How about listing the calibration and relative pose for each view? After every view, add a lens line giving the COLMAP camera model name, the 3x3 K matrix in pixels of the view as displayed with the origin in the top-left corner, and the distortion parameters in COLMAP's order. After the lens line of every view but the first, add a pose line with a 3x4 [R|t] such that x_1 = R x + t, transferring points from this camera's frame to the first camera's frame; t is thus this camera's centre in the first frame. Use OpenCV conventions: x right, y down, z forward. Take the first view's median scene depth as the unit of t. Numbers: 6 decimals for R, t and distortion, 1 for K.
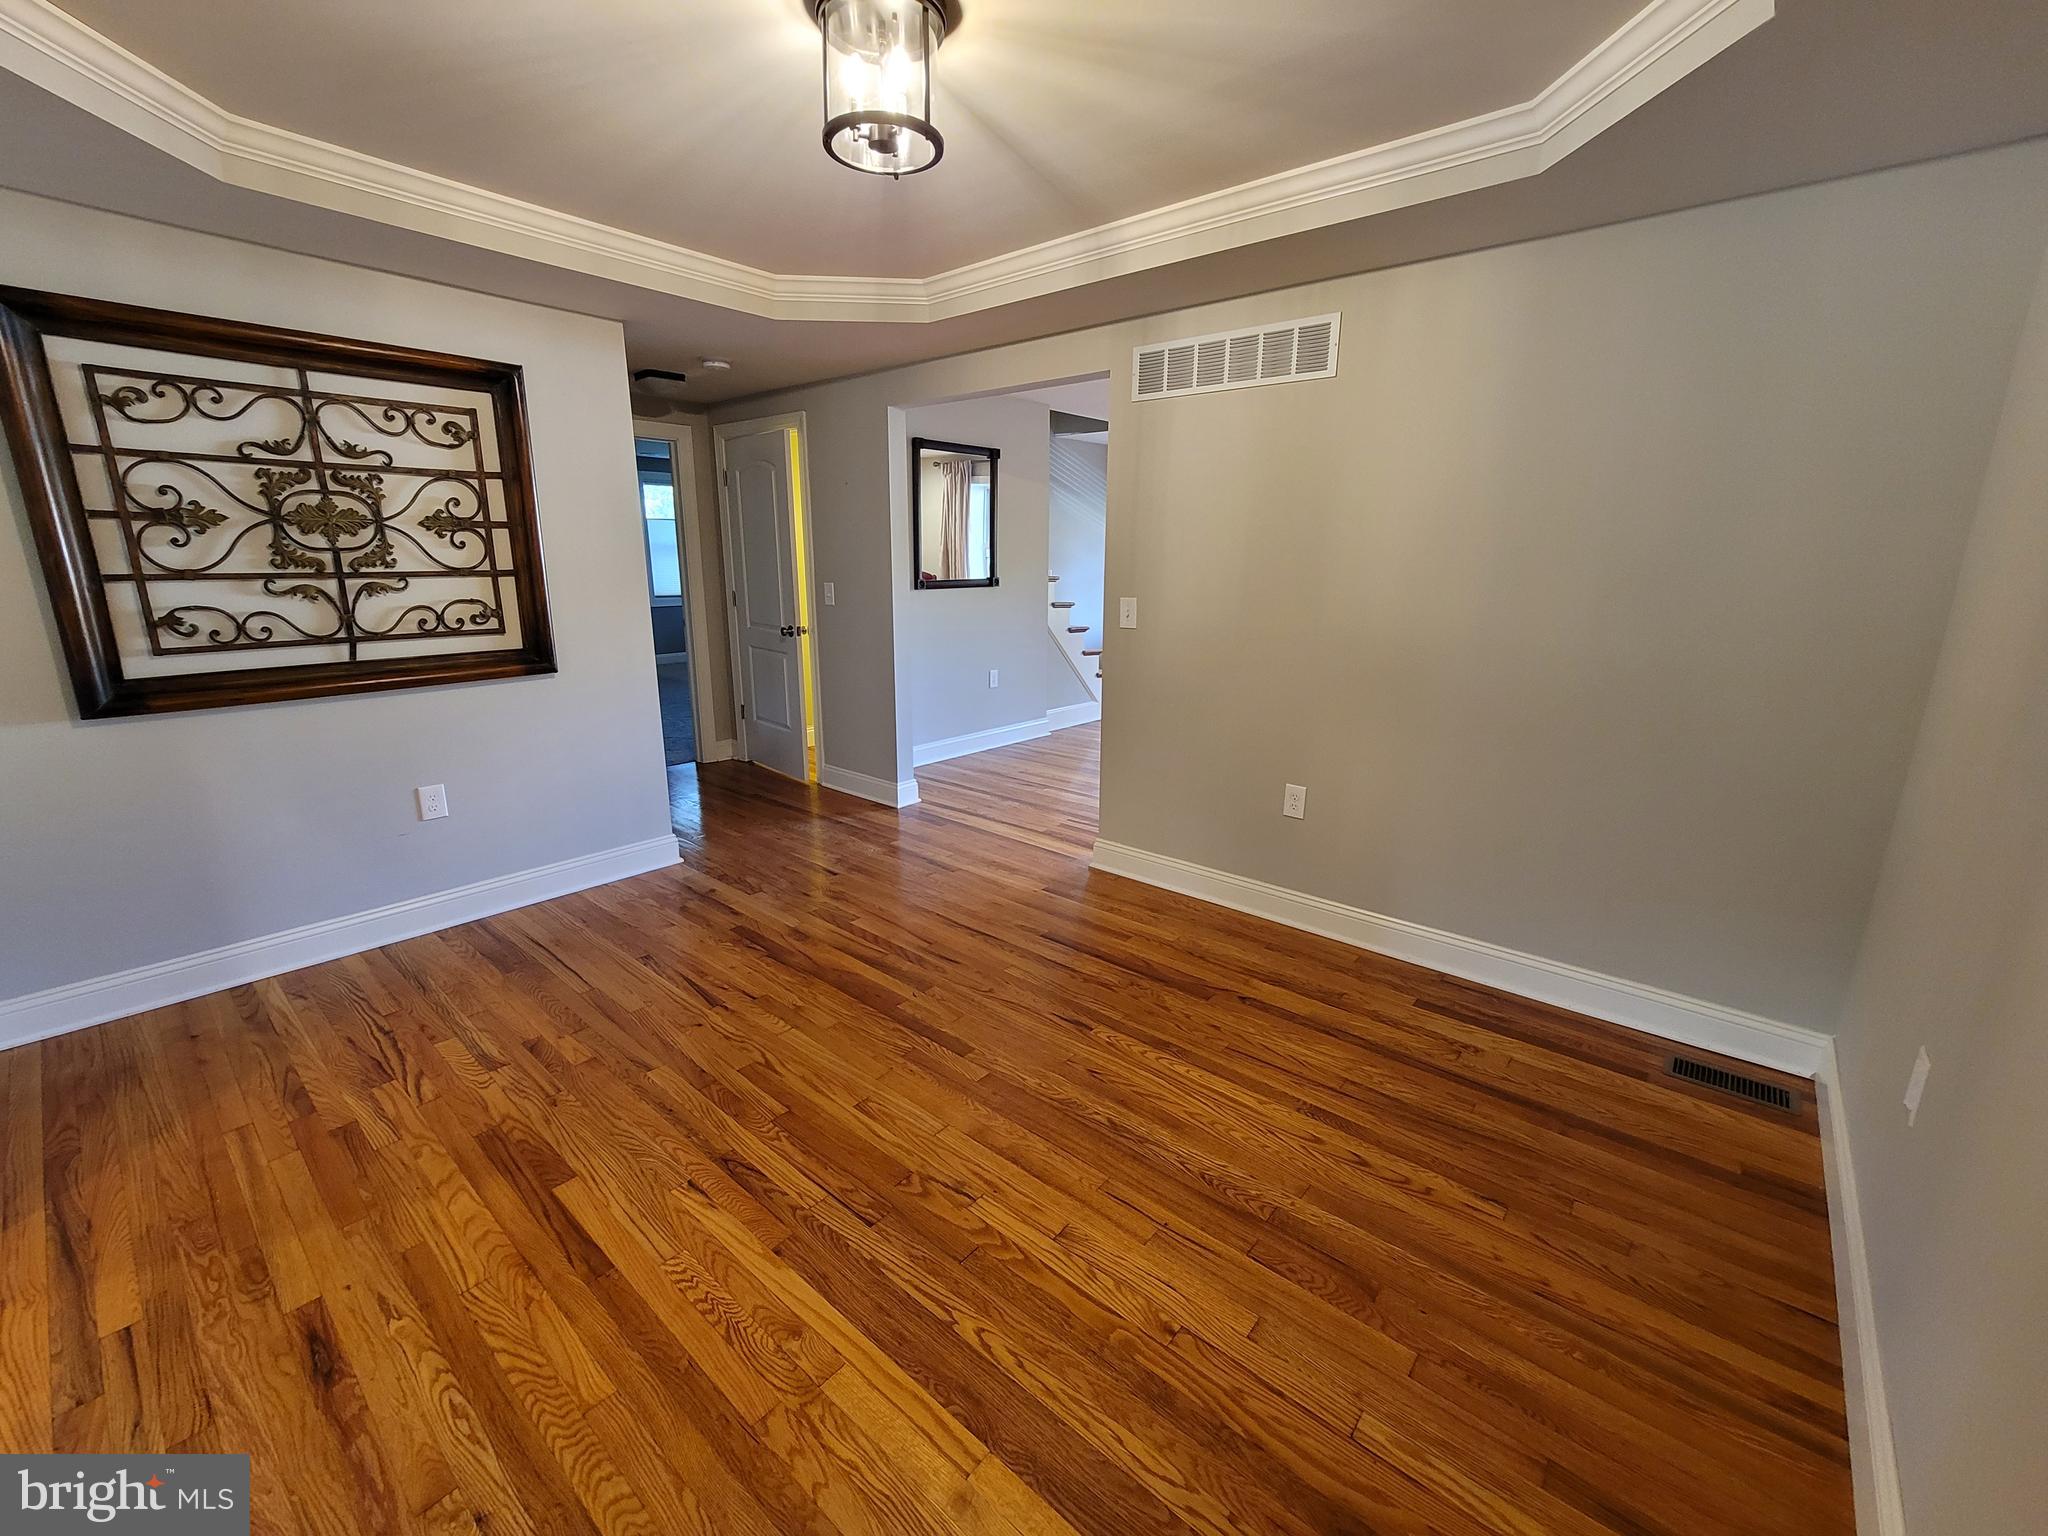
lens RADIAL K [[839.5, 0, 1021.0], [0, 839.5, 754.8], [0, 0, 1]] dist [-0.003742, 0.003350]
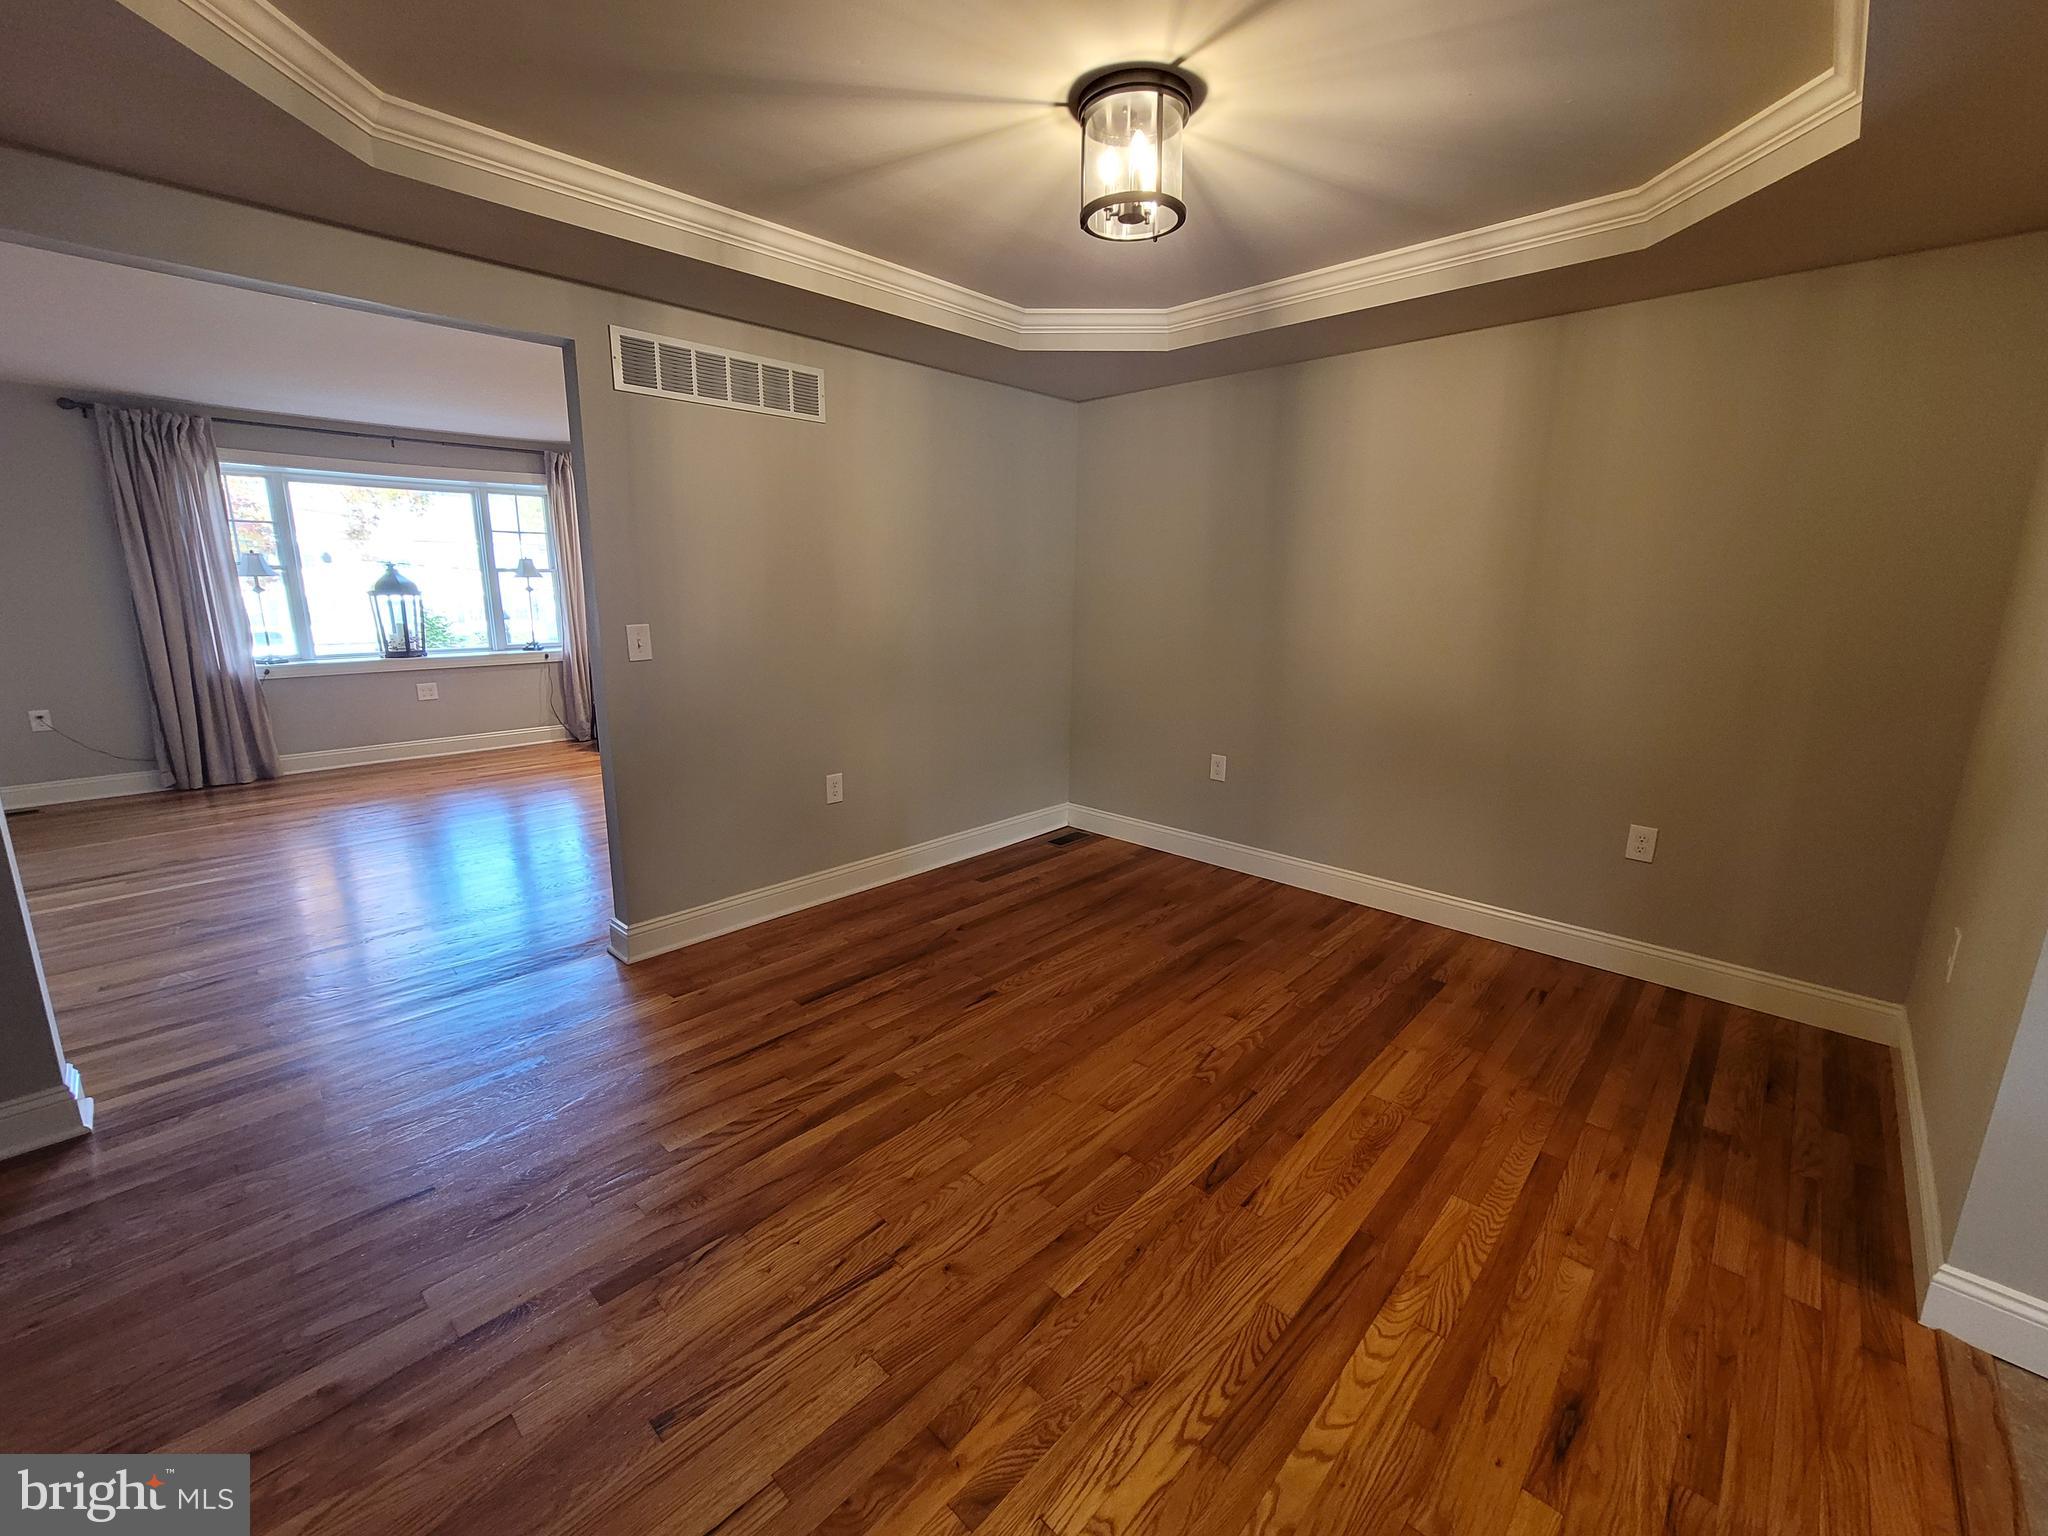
lens RADIAL K [[839.5, 0, 1021.0], [0, 839.5, 754.8], [0, 0, 1]] dist [-0.003742, 0.003350]
pose [[0.047805, -0.209826, 0.976569, -1.176735], [0.226760, 0.954440, 0.193971, -0.233809], [-0.972777, 0.212174, 0.093207, 0.977651]]
